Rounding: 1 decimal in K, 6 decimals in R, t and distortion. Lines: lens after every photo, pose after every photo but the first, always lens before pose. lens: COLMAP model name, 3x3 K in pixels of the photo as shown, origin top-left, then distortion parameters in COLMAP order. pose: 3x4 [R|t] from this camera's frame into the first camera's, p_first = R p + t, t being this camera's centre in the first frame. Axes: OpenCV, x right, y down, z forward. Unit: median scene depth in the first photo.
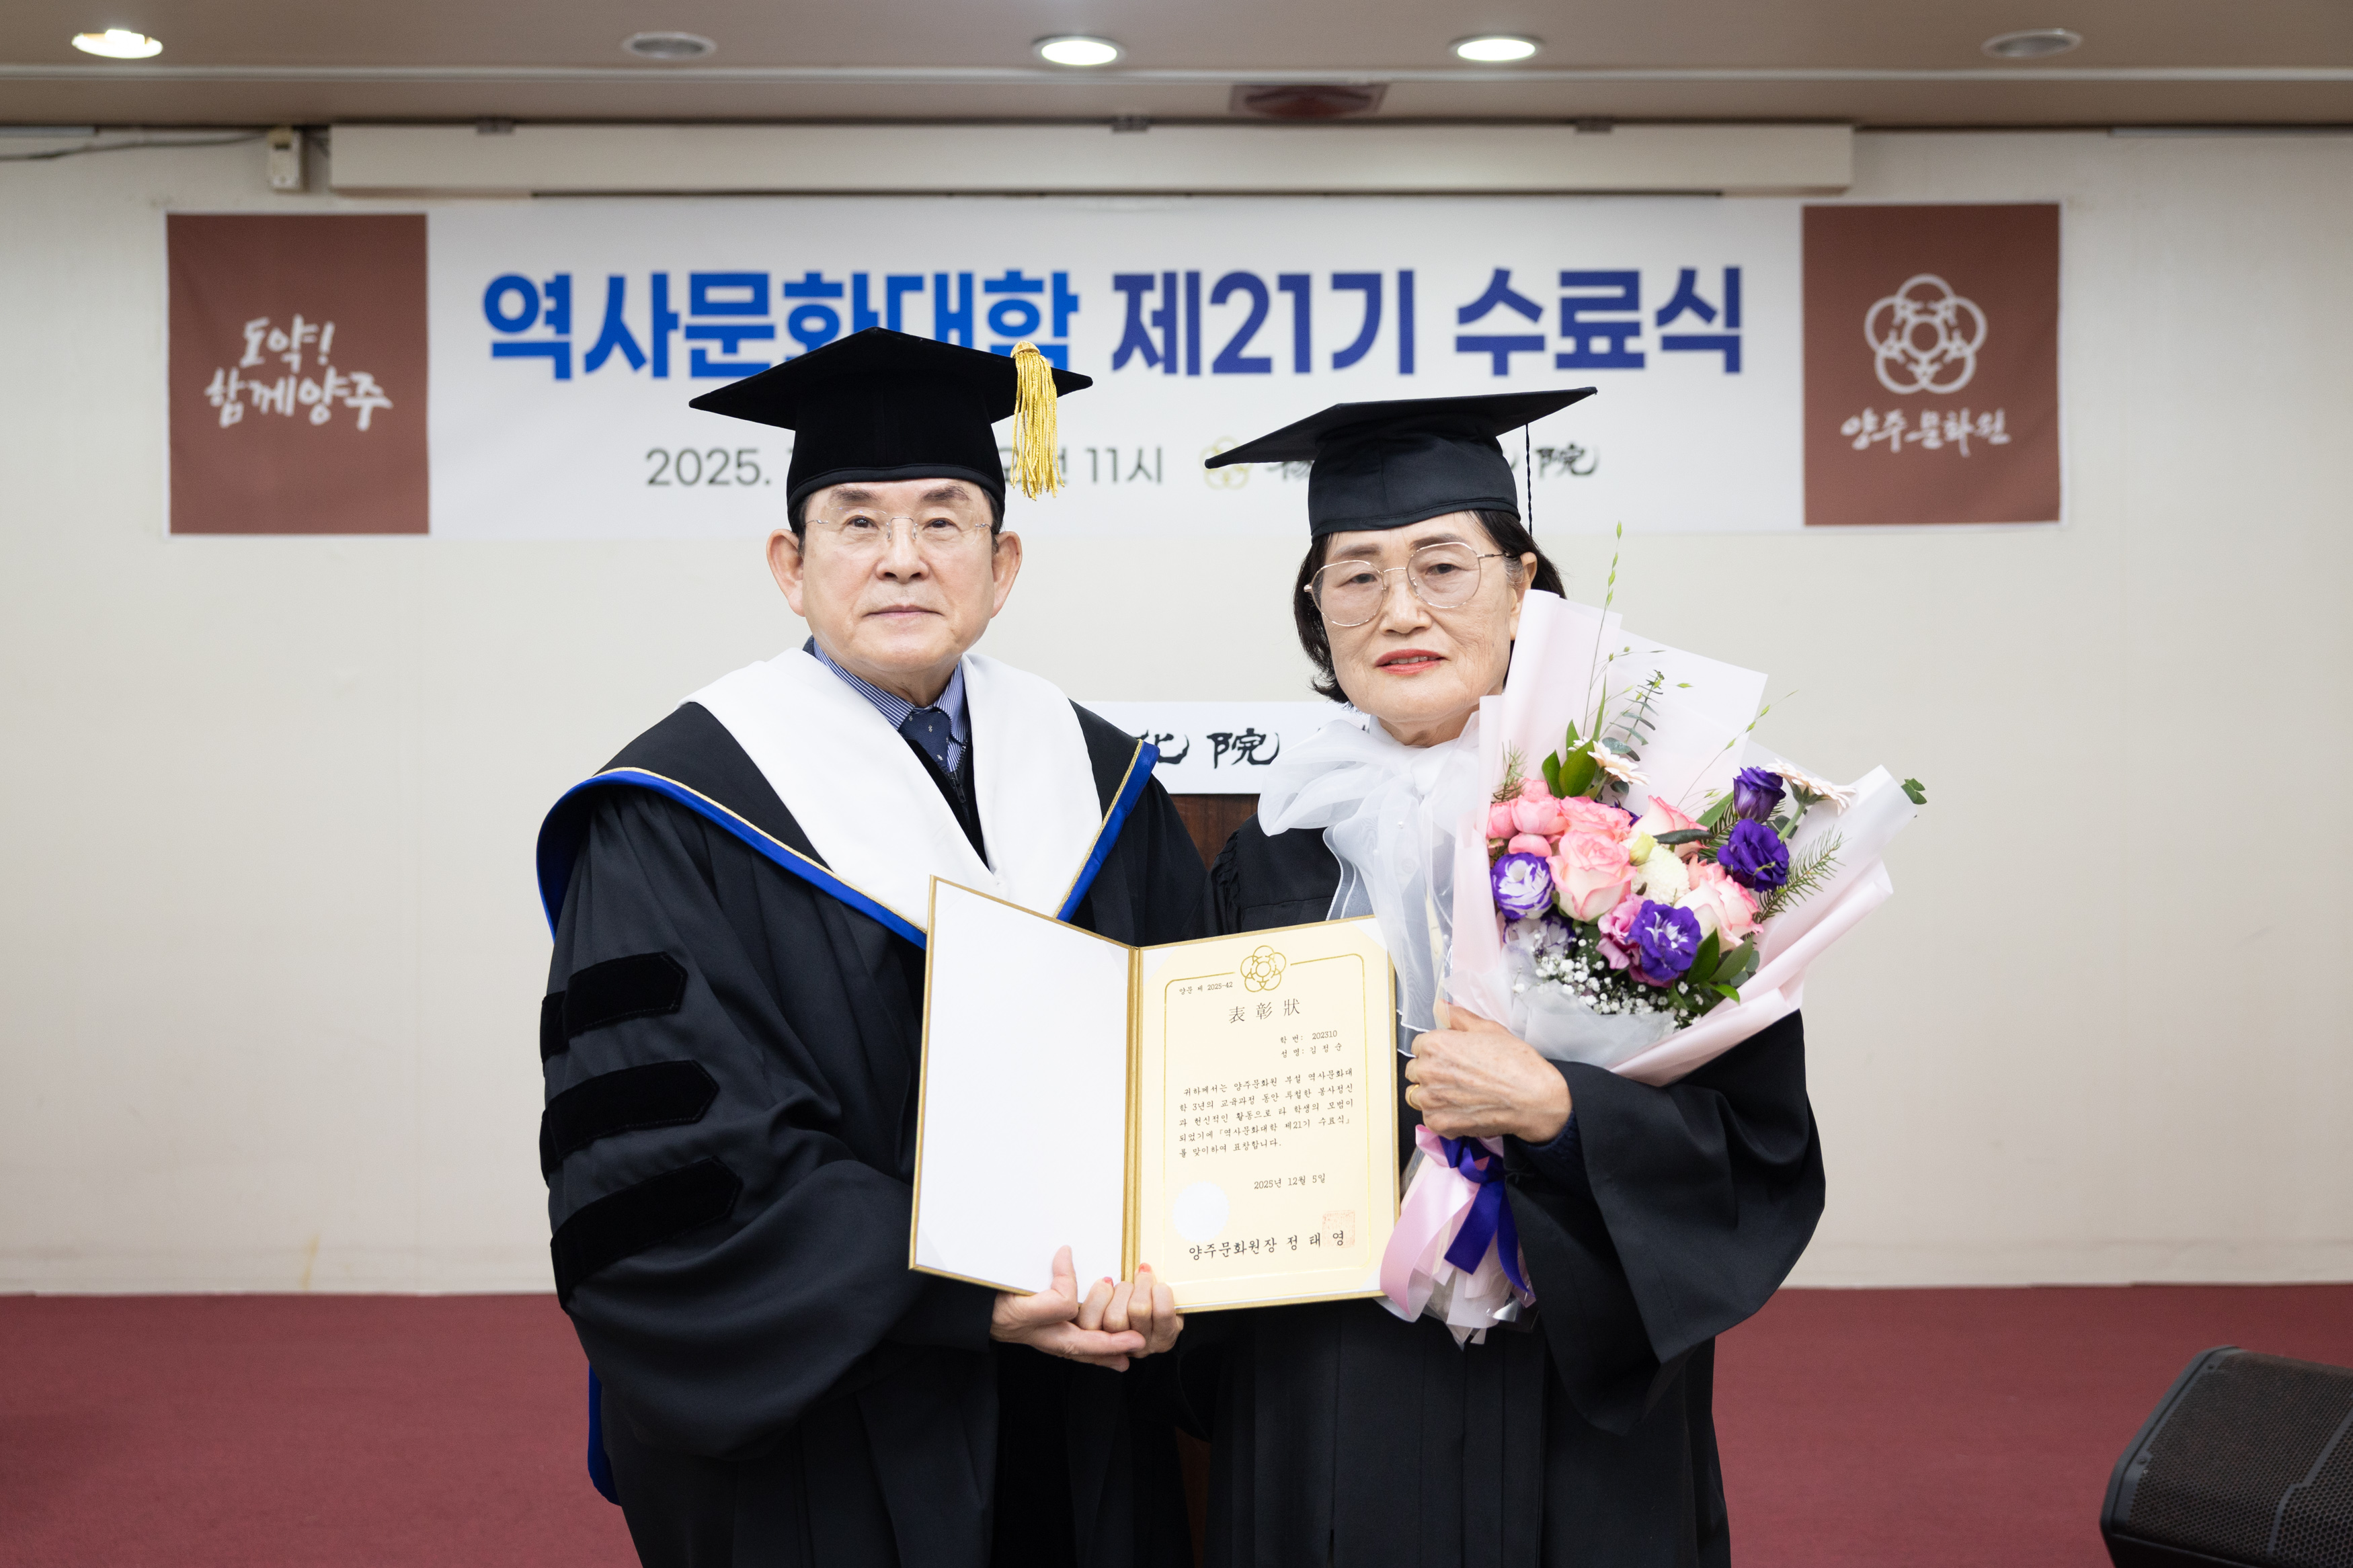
lens RADIAL K [[2643.8, 0, 1102.1], [0, 2643.8, 791.2], [0, 0, 1]] dist [-0.001707, -0.018072]
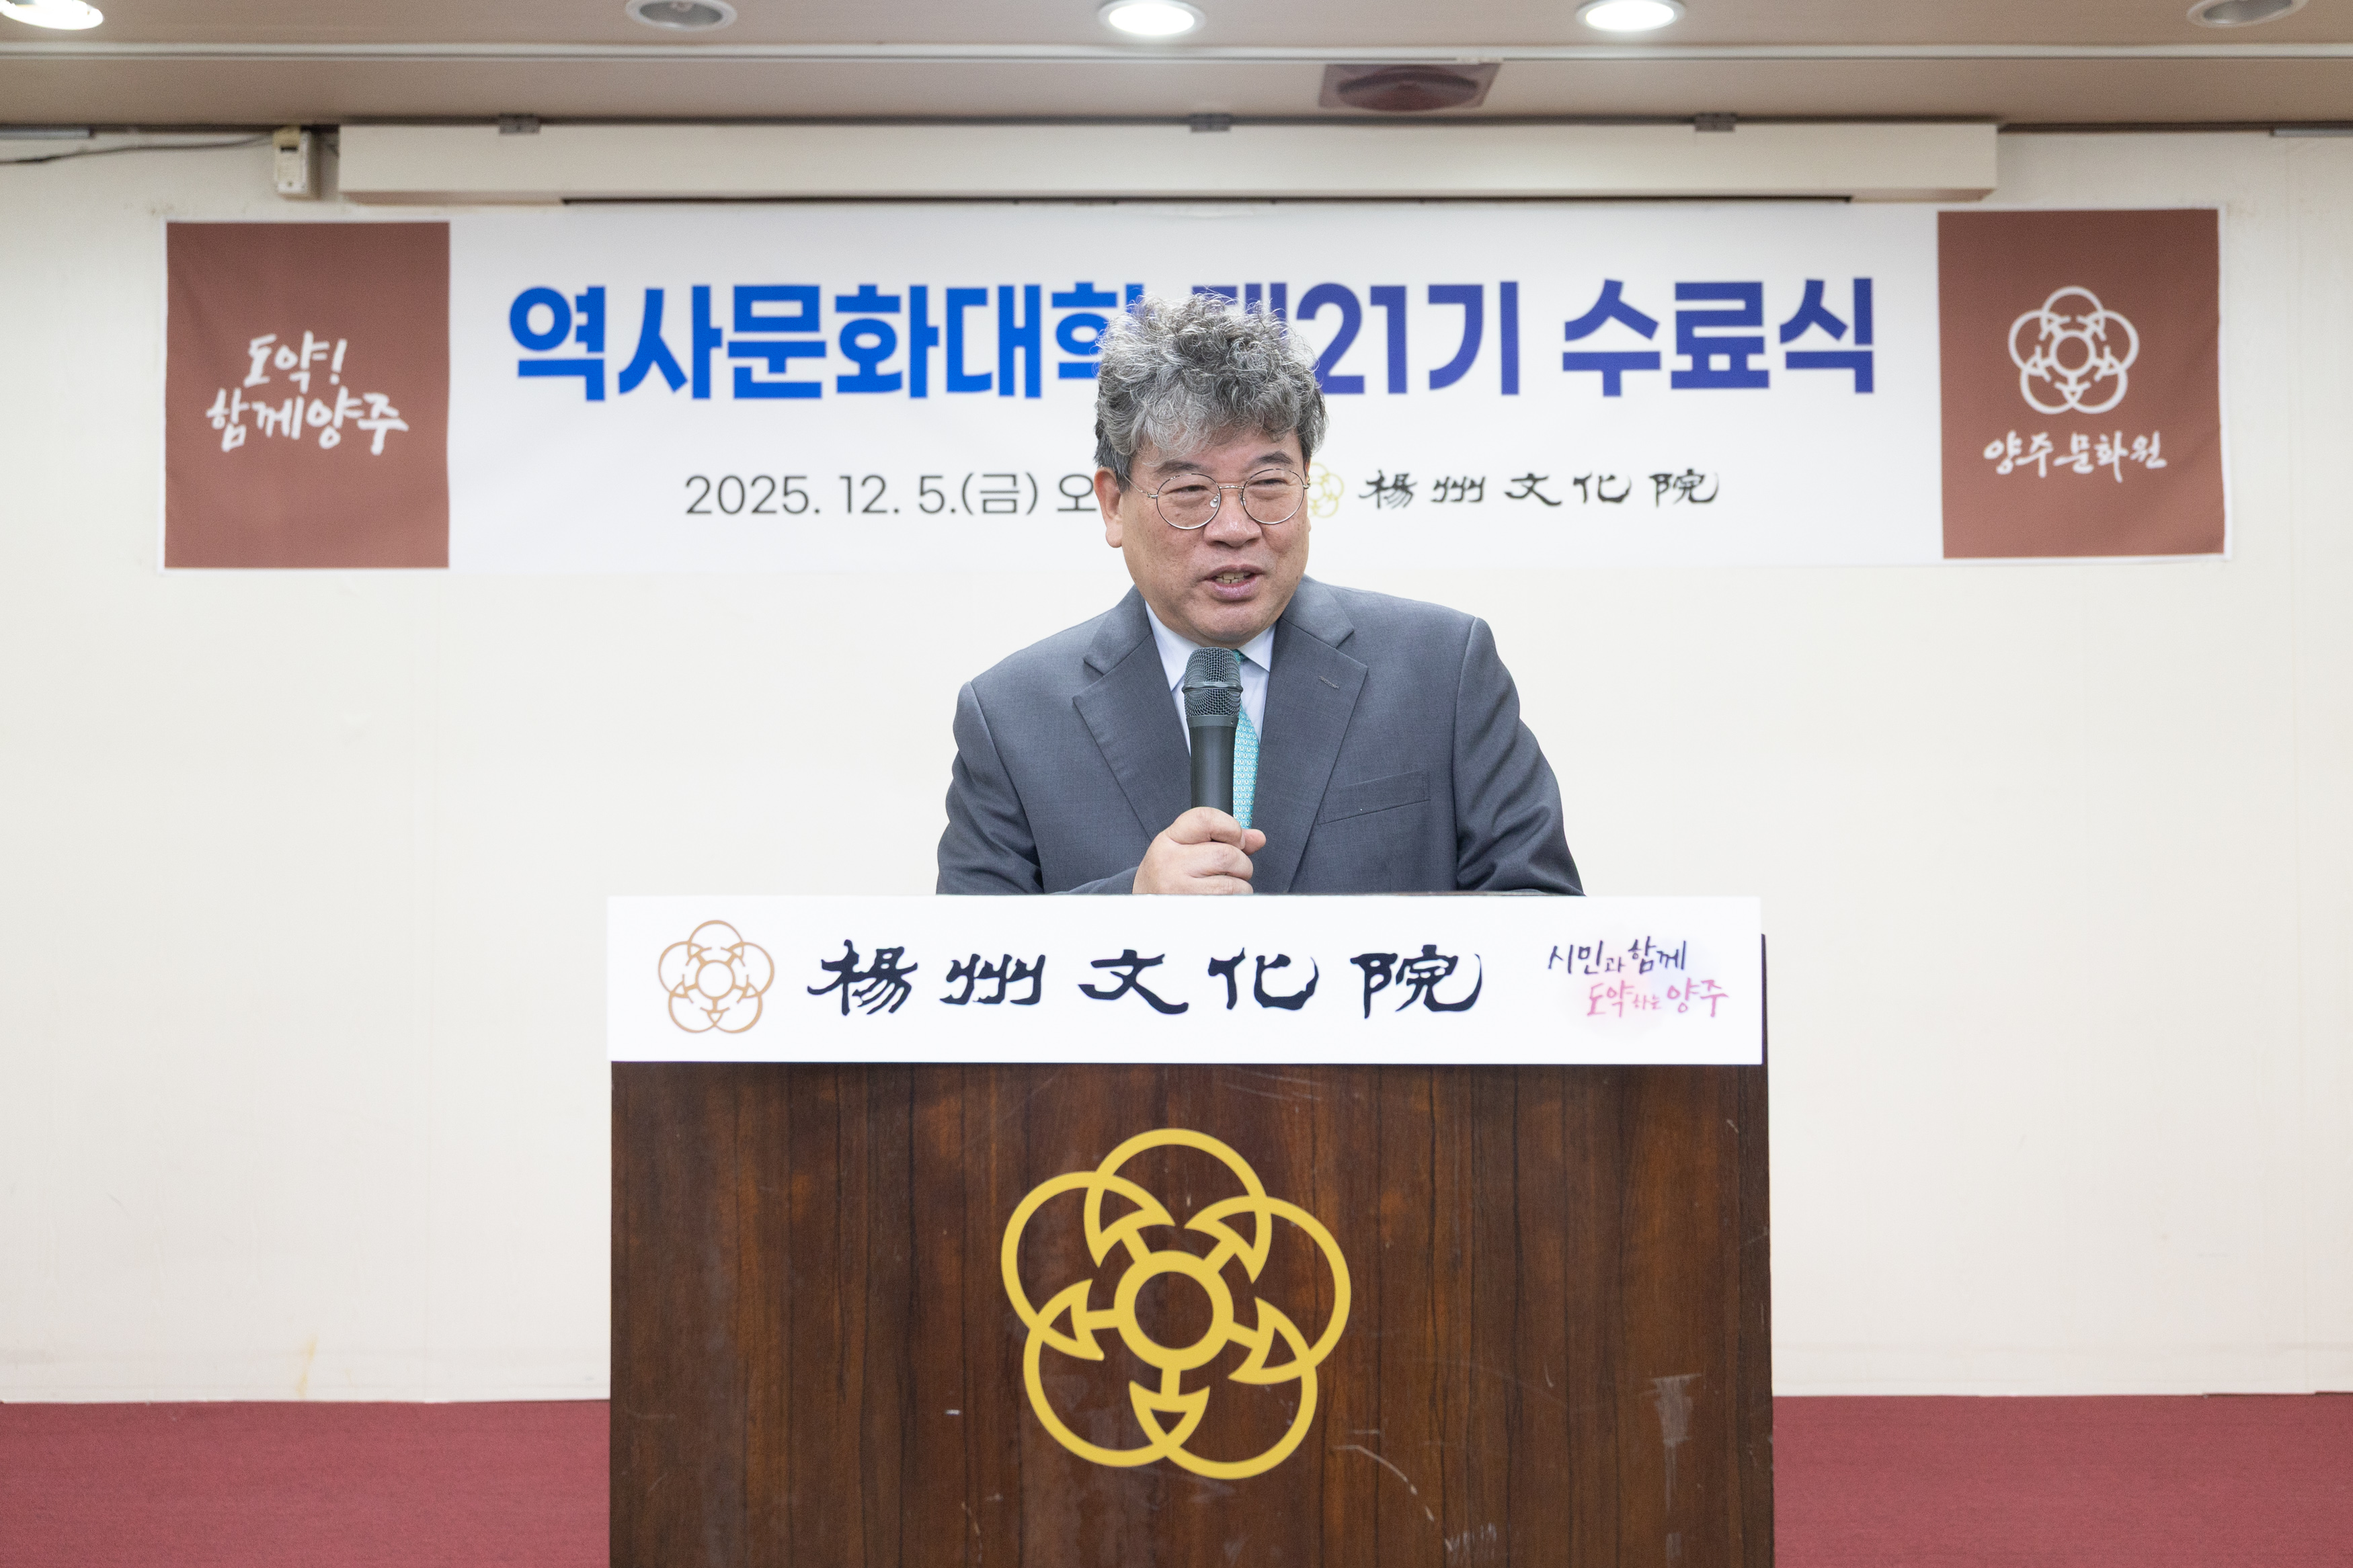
lens RADIAL K [[1969.2, 0, 1181.4], [0, 1969.2, 659.3], [0, 0, 1]] dist [0.007818, -0.005682]
pose [[0.999991, -0.000416, -0.004196, 0.003300], [0.000232, 0.999043, -0.043731, -0.035426], [0.004210, 0.043730, 0.999035, 0.317858]]
